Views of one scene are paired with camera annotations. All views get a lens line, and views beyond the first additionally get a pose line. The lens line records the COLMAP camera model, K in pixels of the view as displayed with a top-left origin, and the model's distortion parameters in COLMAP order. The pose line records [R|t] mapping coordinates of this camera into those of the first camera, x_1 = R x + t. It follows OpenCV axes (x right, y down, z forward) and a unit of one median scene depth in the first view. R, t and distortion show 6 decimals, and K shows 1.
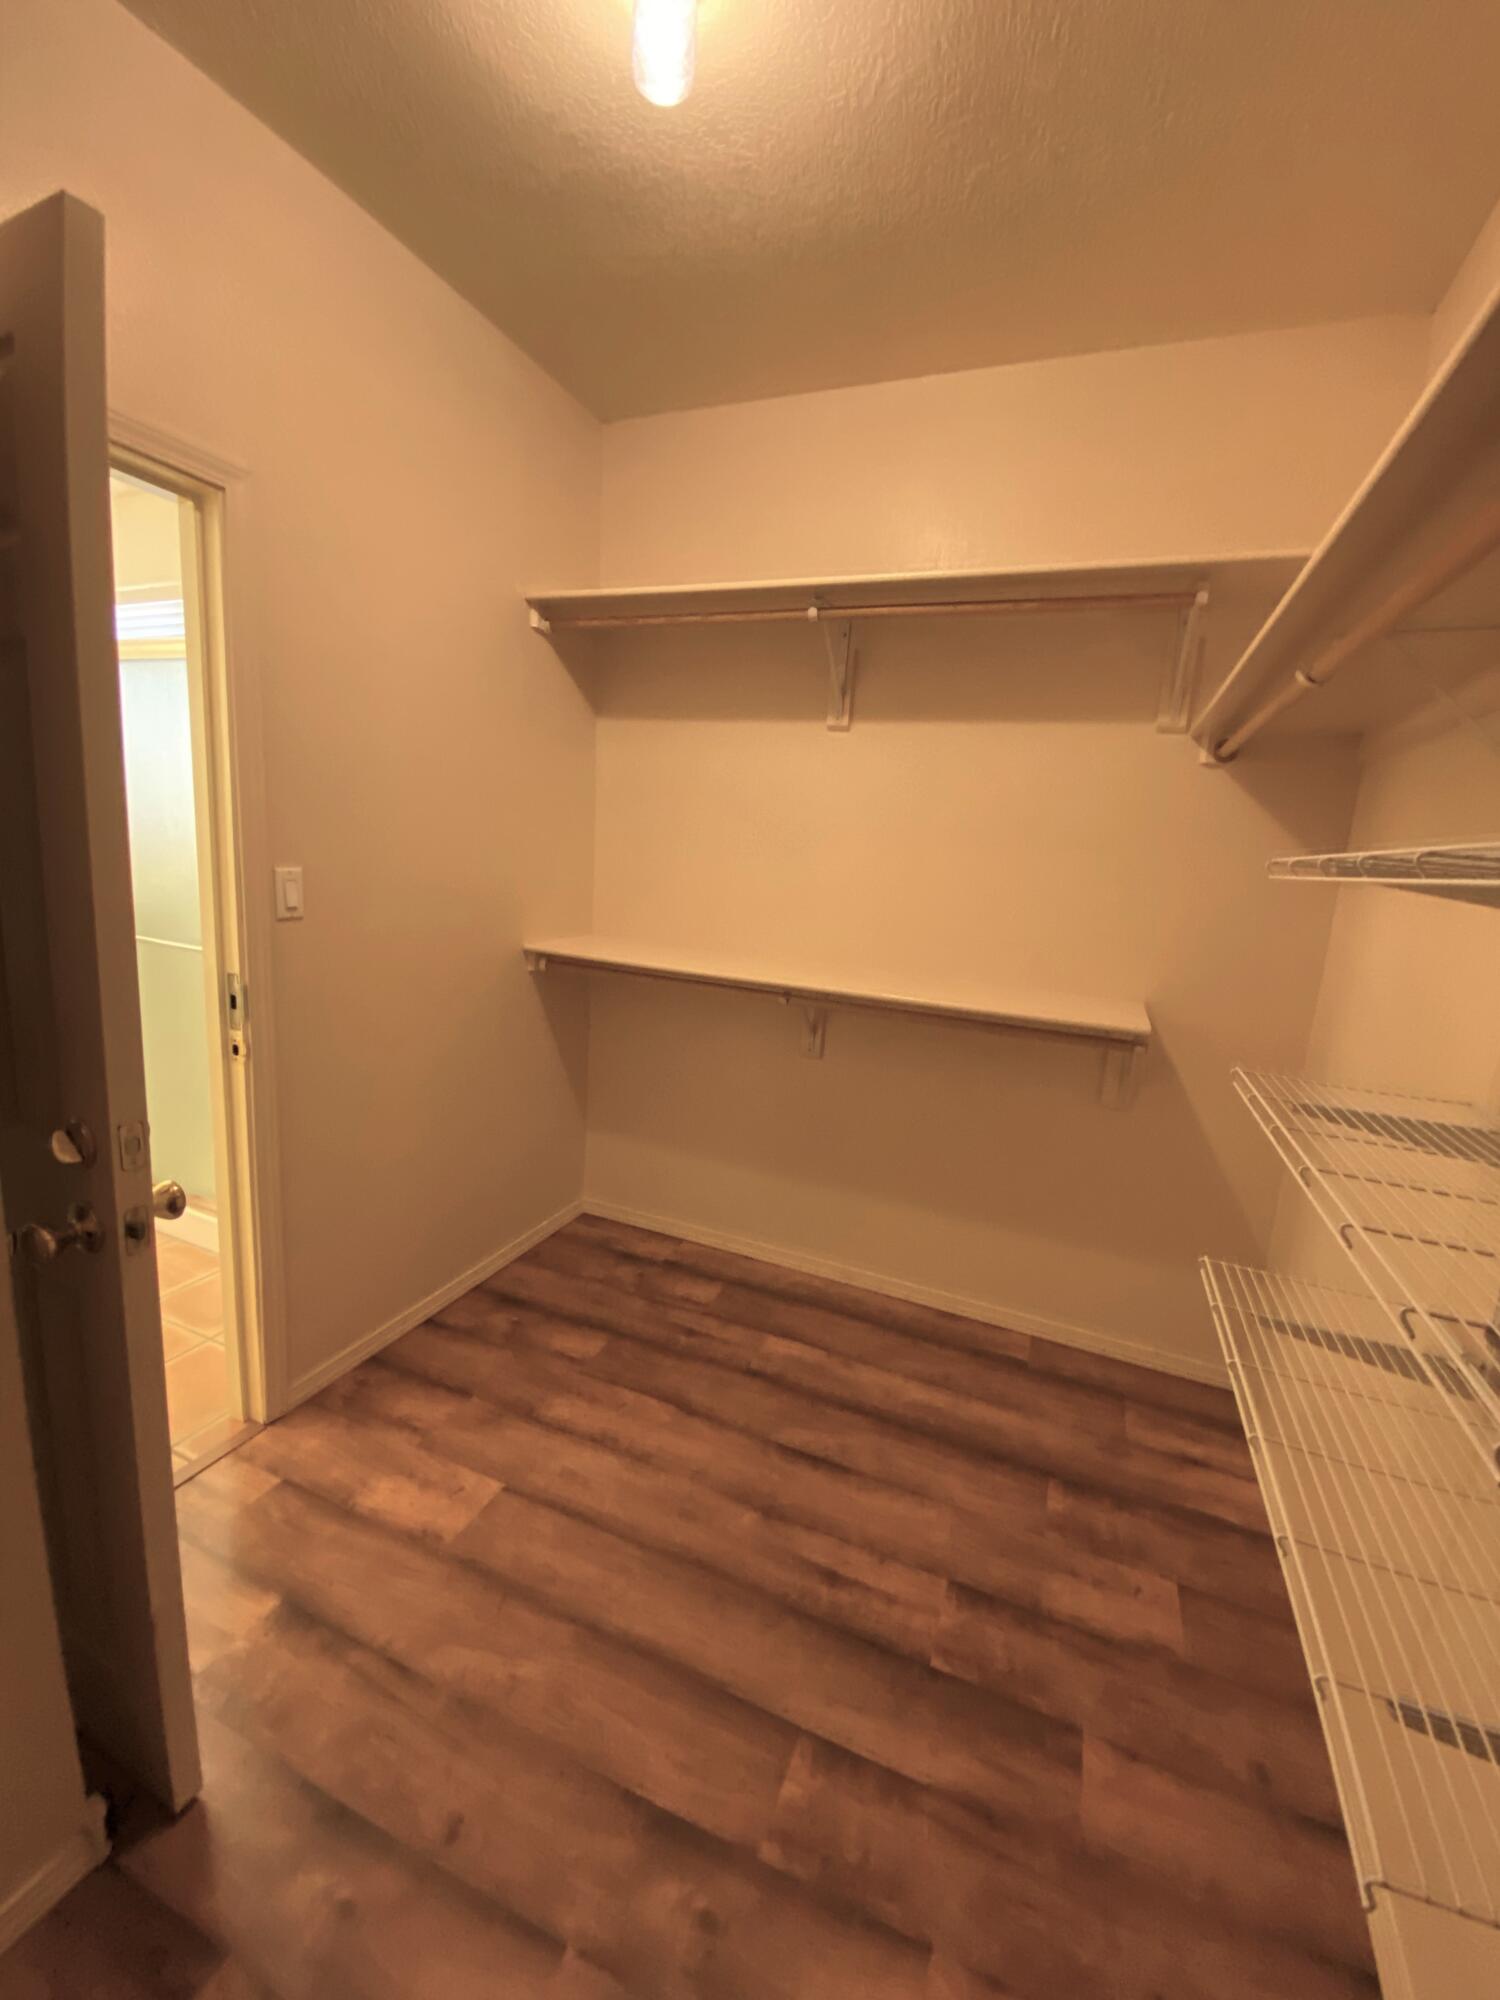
lens RADIAL K [[815.0, 0, 753.8], [0, 815.0, 1005.4], [0, 0, 1]] dist [-0.000756, -0.011324]
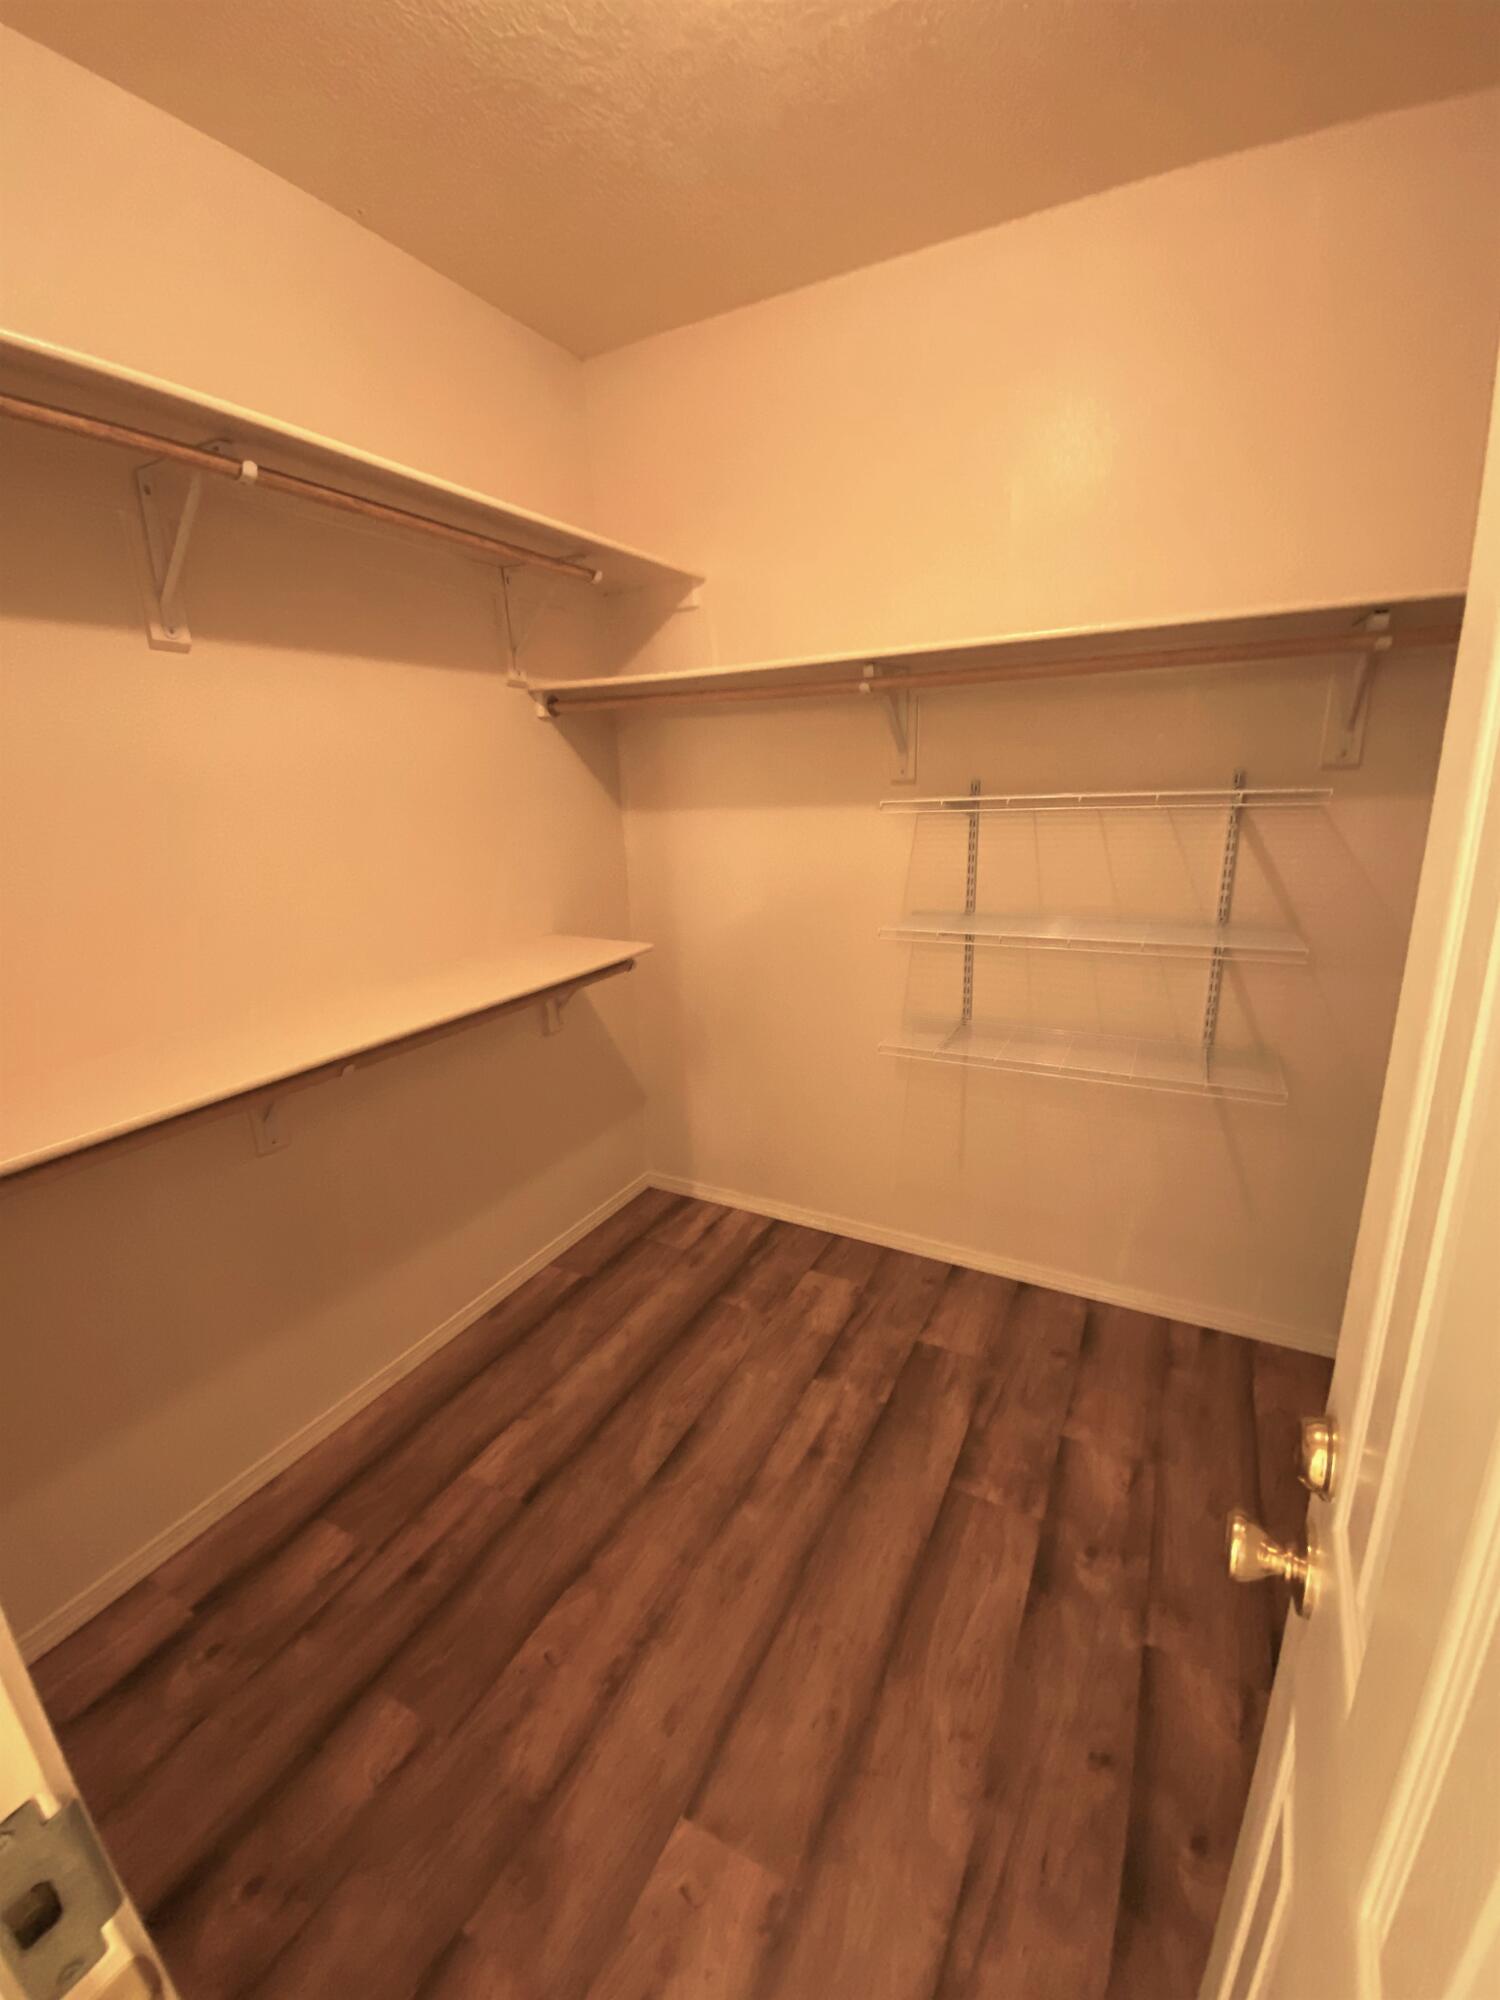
lens RADIAL K [[815.0, 0, 753.8], [0, 815.0, 1005.4], [0, 0, 1]] dist [-0.000756, -0.011324]
pose [[0.095994, -0.354166, 0.930243, -0.684352], [0.243842, 0.914450, 0.322990, -0.245404], [-0.965052, 0.195827, 0.174143, 0.677093]]
